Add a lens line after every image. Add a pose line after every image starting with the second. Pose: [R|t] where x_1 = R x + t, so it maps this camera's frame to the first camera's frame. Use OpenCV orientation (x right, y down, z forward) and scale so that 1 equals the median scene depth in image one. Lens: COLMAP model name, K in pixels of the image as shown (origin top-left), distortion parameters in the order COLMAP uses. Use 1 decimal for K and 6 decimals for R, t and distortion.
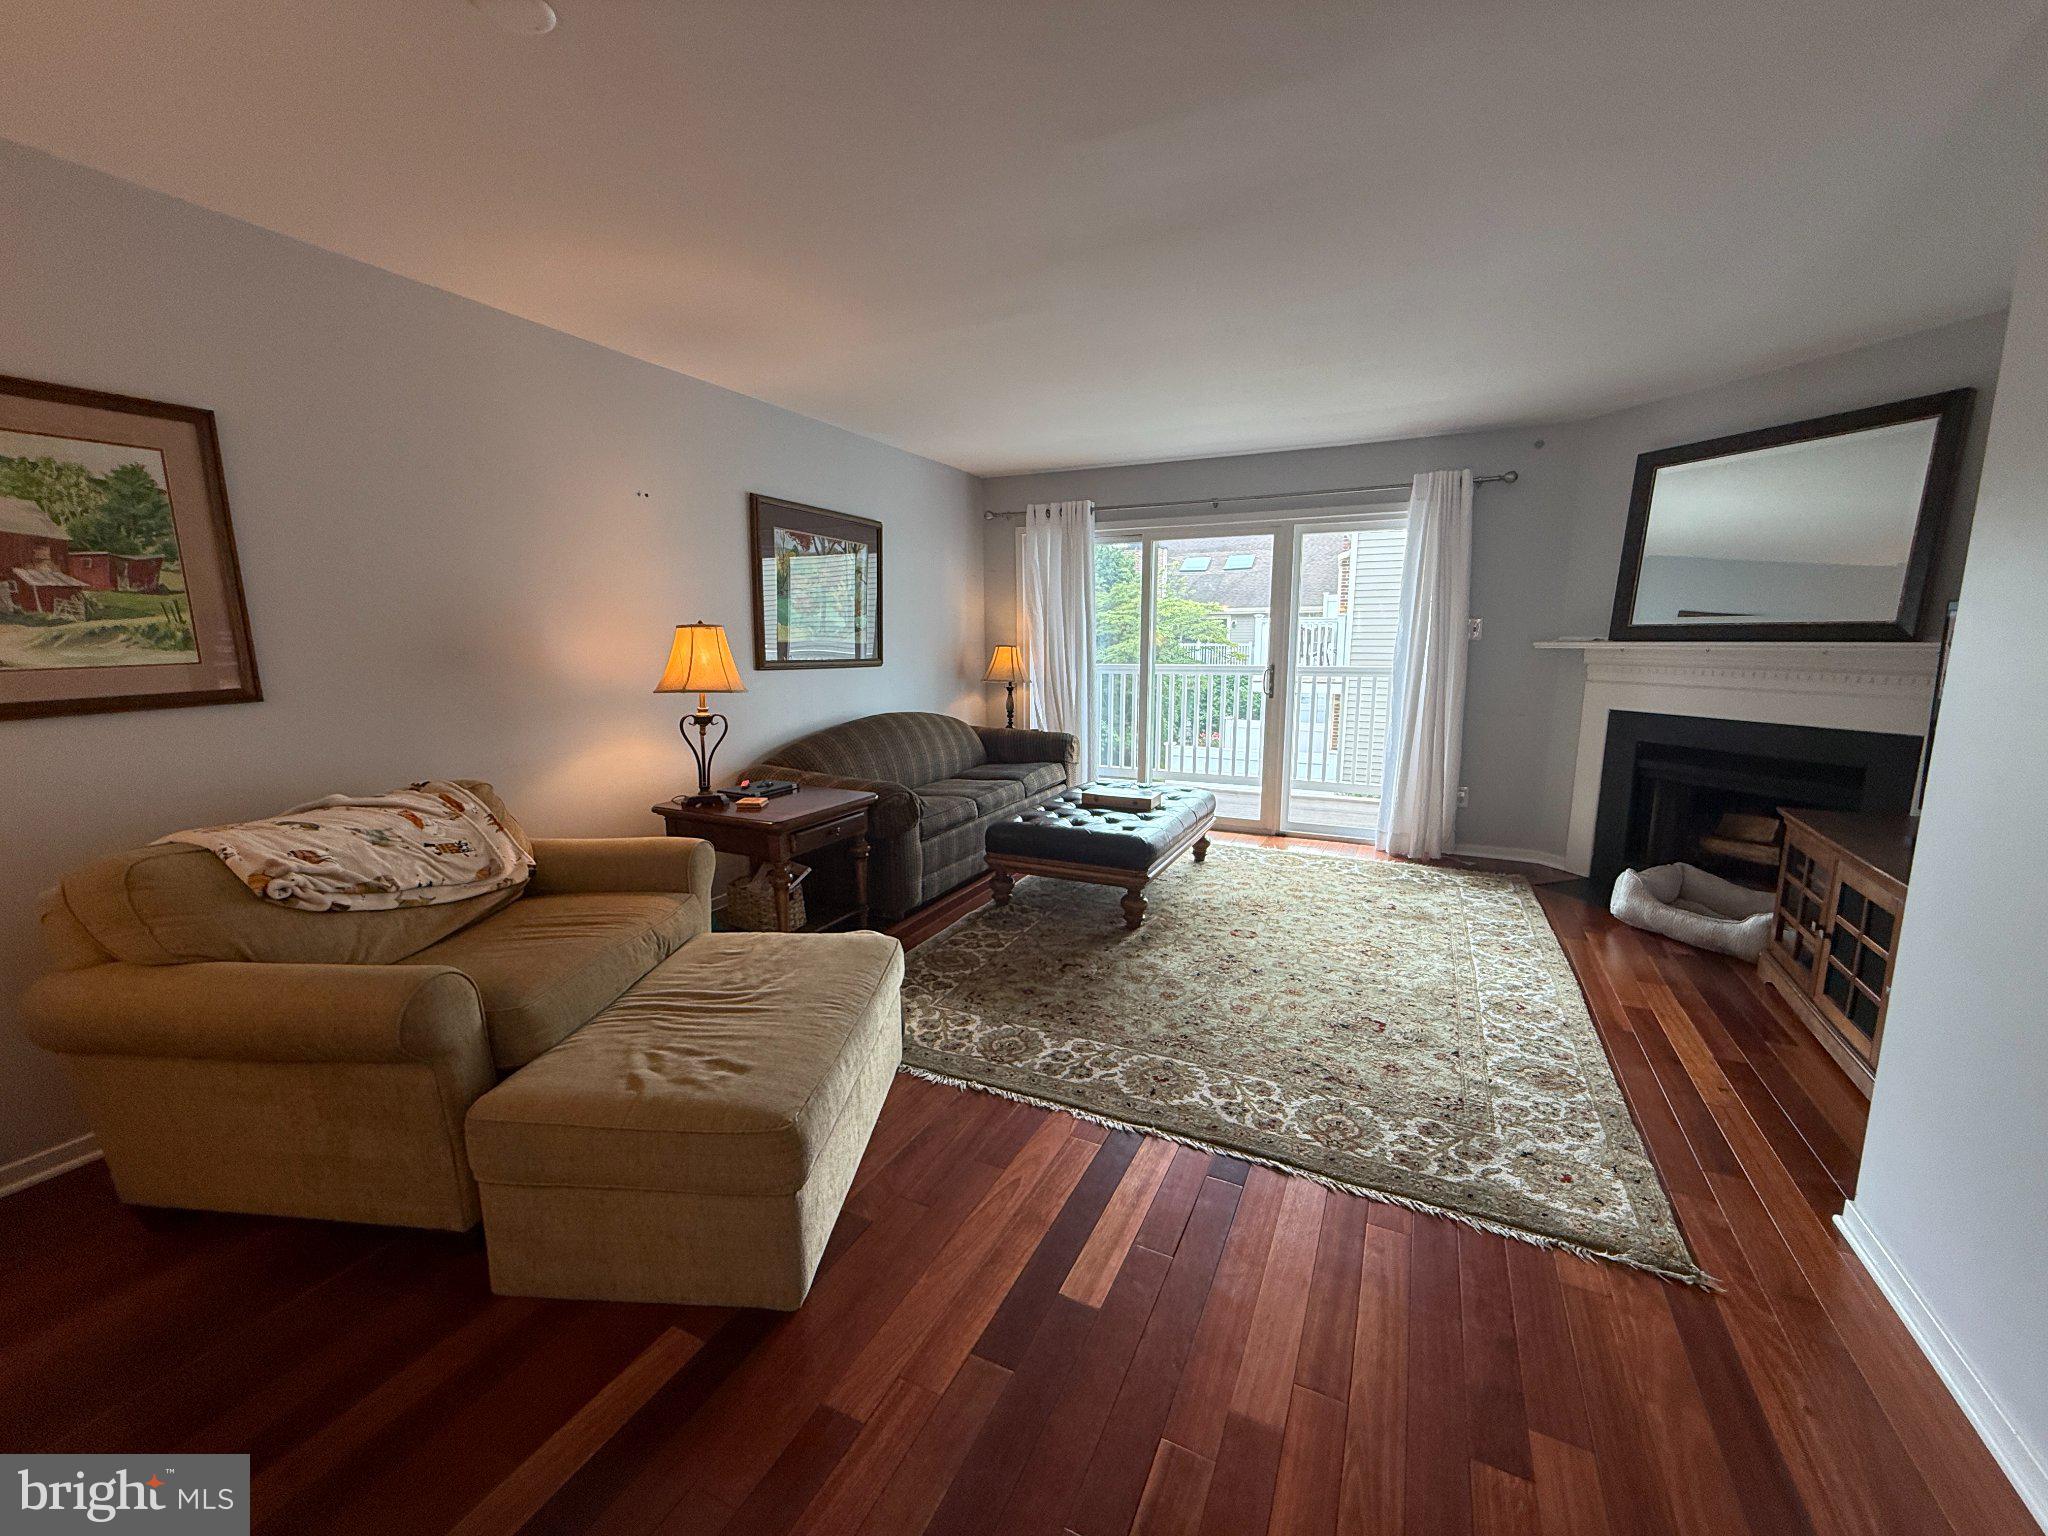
lens RADIAL K [[817.8, 0, 1021.3], [0, 817.8, 771.9], [0, 0, 1]] dist [-0.000499, 0.000058]
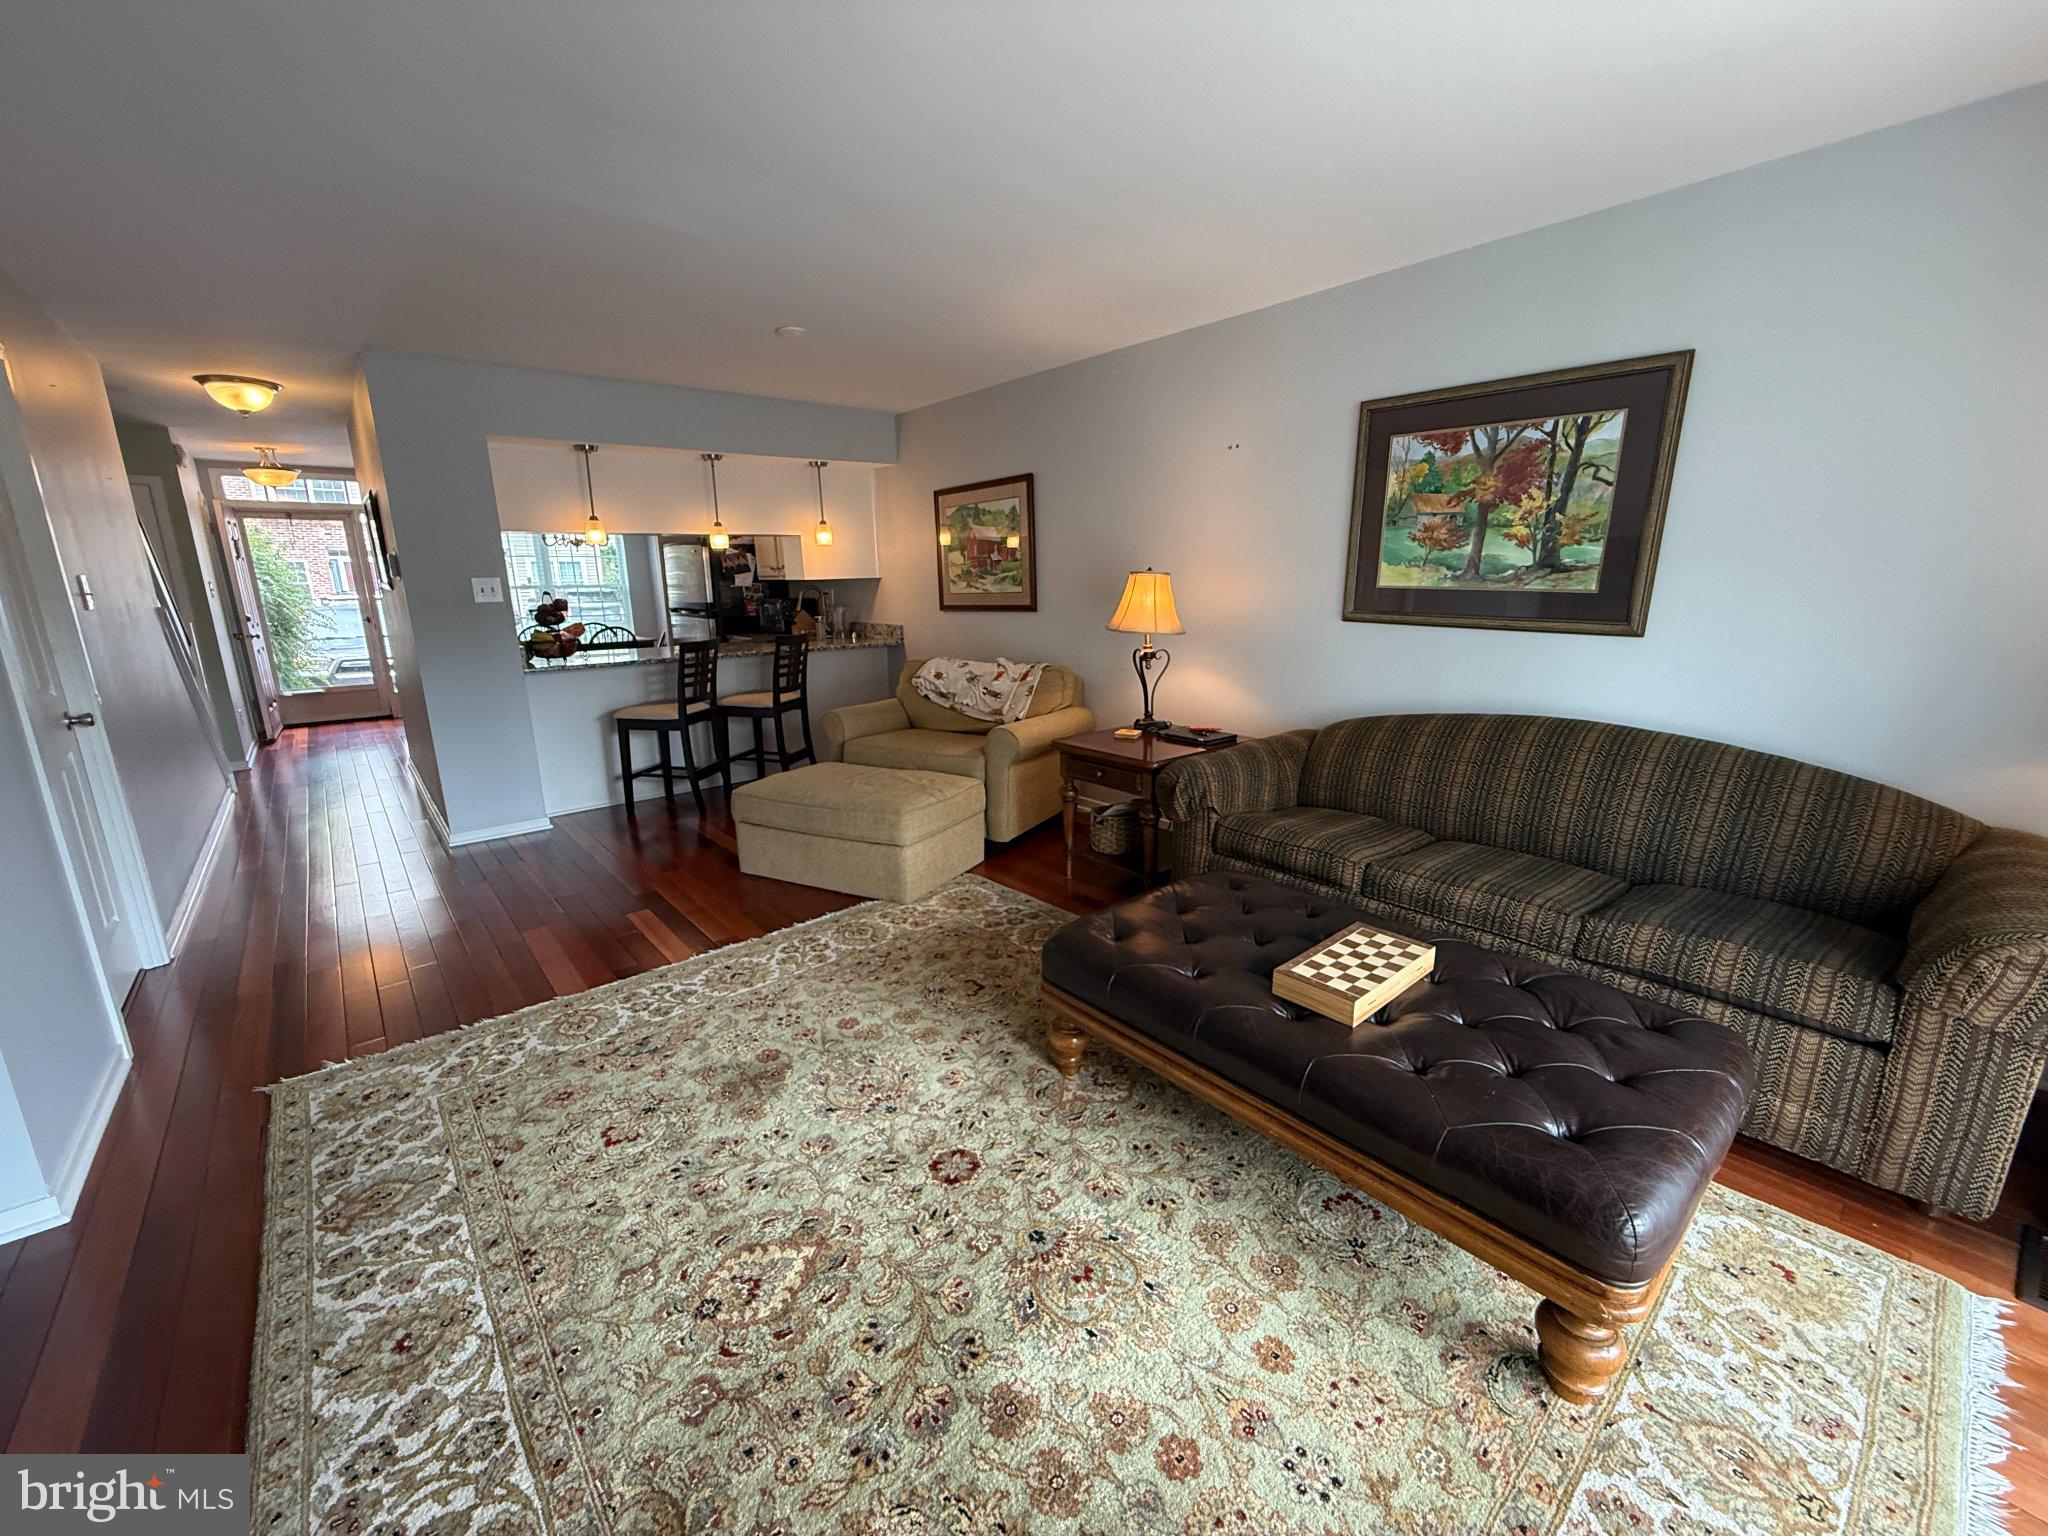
lens RADIAL K [[817.8, 0, 1014.8], [0, 817.8, 776.3], [0, 0, 1]] dist [-0.000499, 0.000058]
pose [[-0.404867, 0.226153, -0.885967, 0.587345], [-0.139243, 0.942382, 0.304184, -0.180997], [0.903711, 0.246519, -0.350049, 1.018732]]
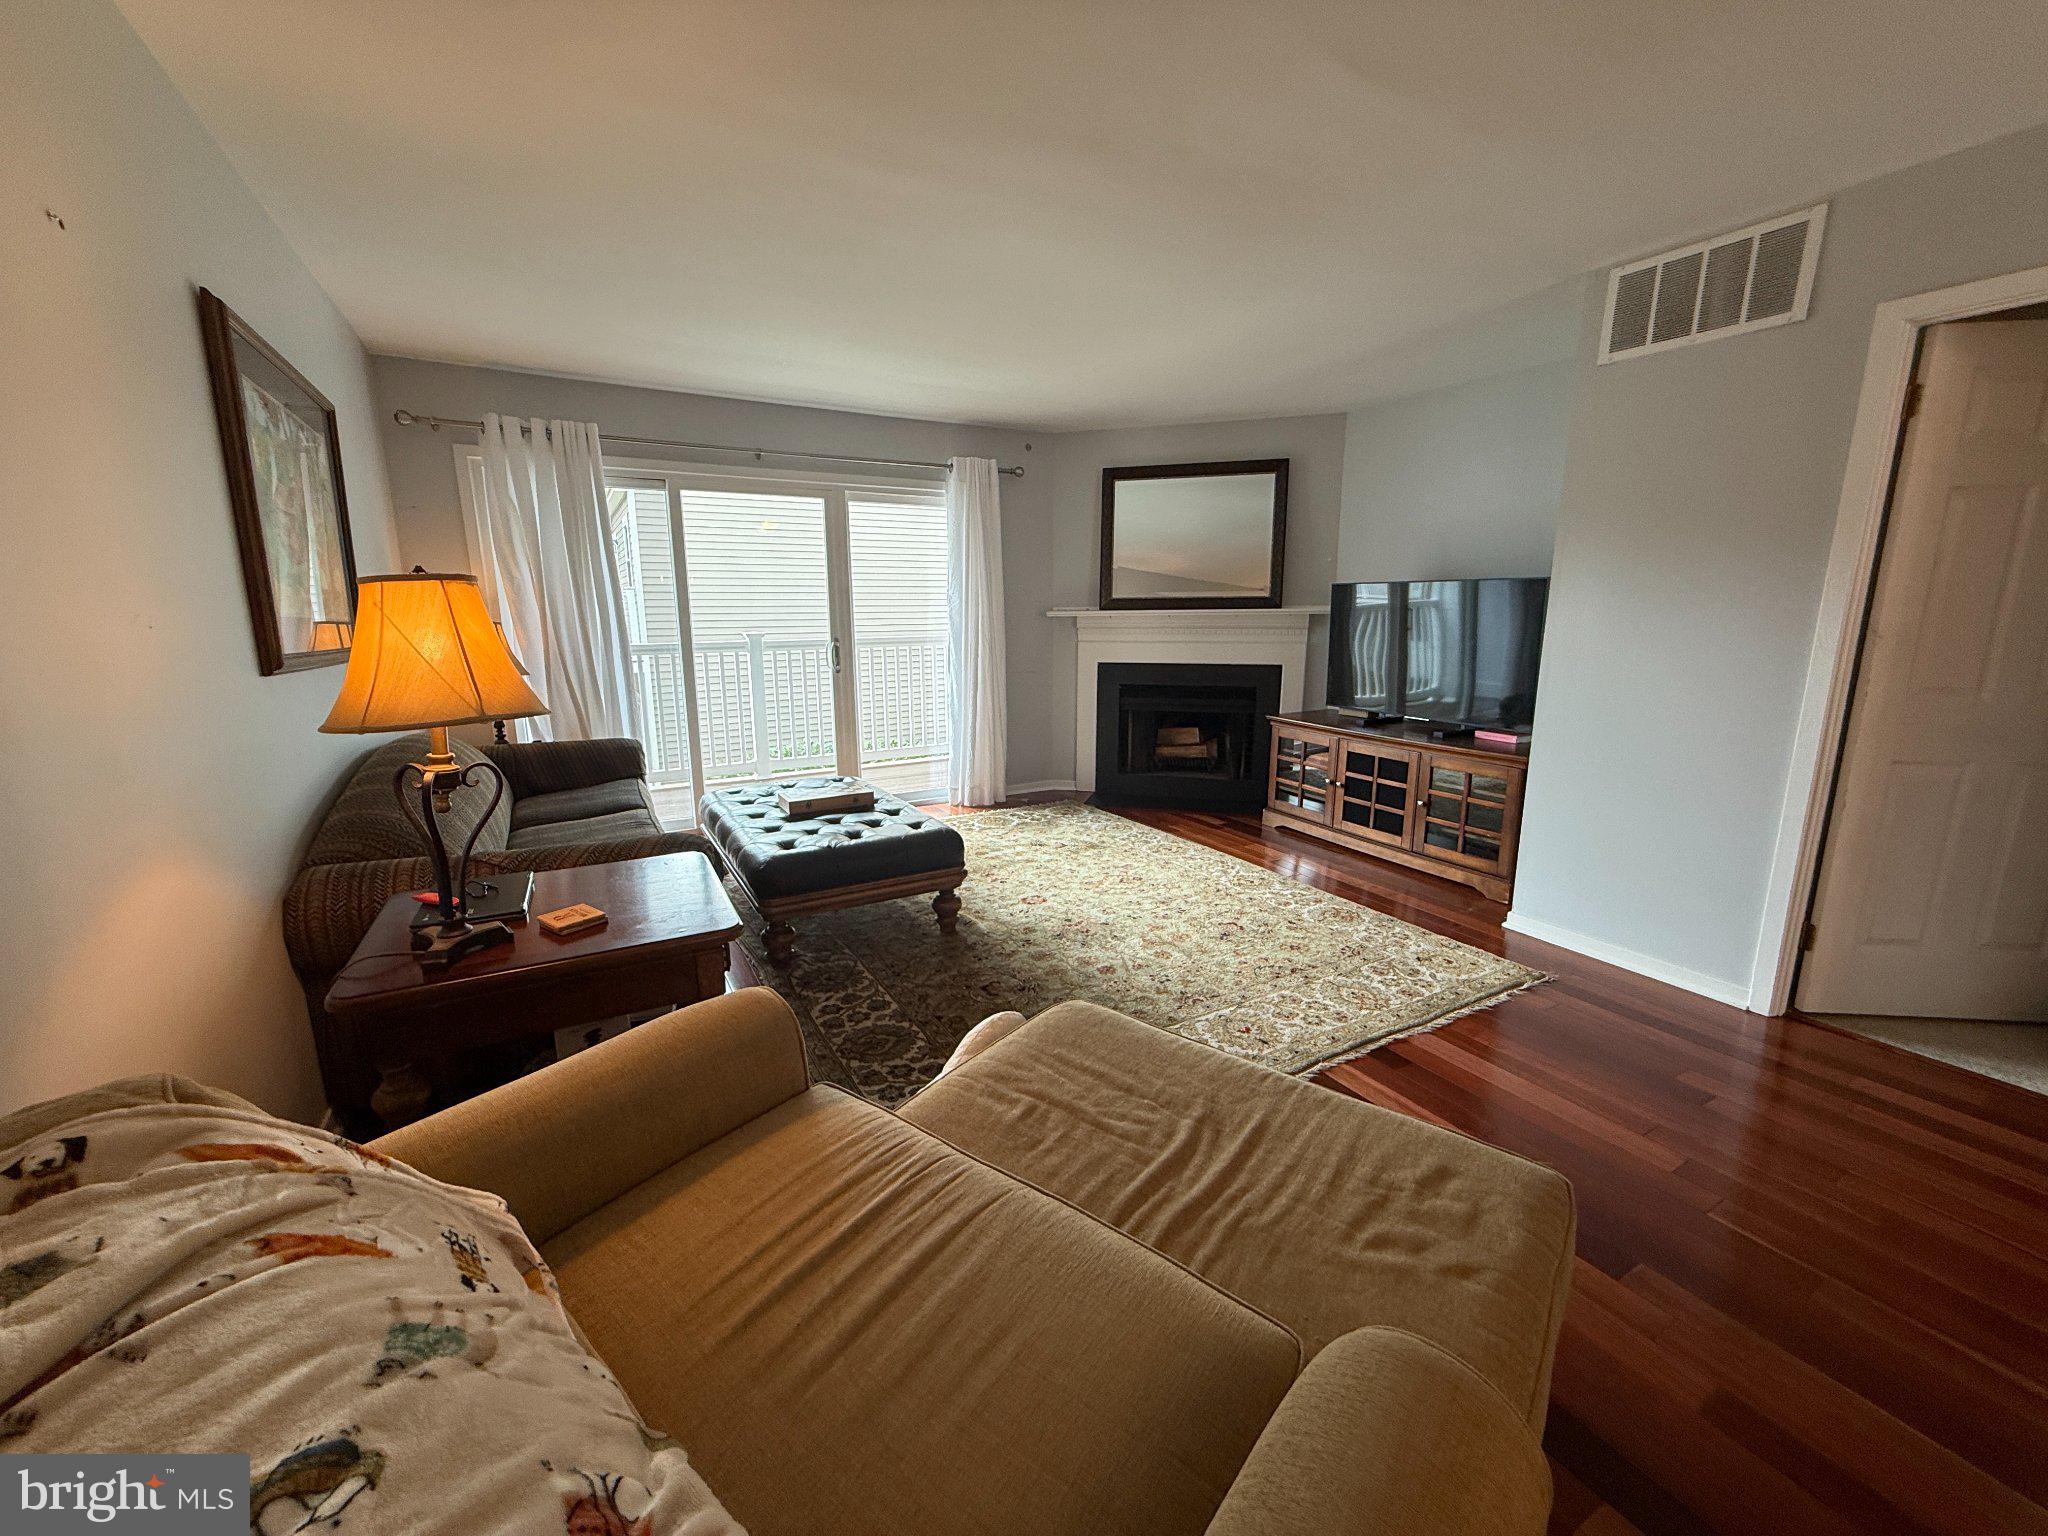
lens RADIAL K [[817.8, 0, 1021.7], [0, 817.8, 768.6], [0, 0, 1]] dist [-0.000499, 0.000058]
pose [[0.566257, -0.159647, 0.808619, -0.465573], [0.140806, 0.985378, 0.095942, -0.054211], [-0.812112, 0.059531, 0.580457, 0.365472]]
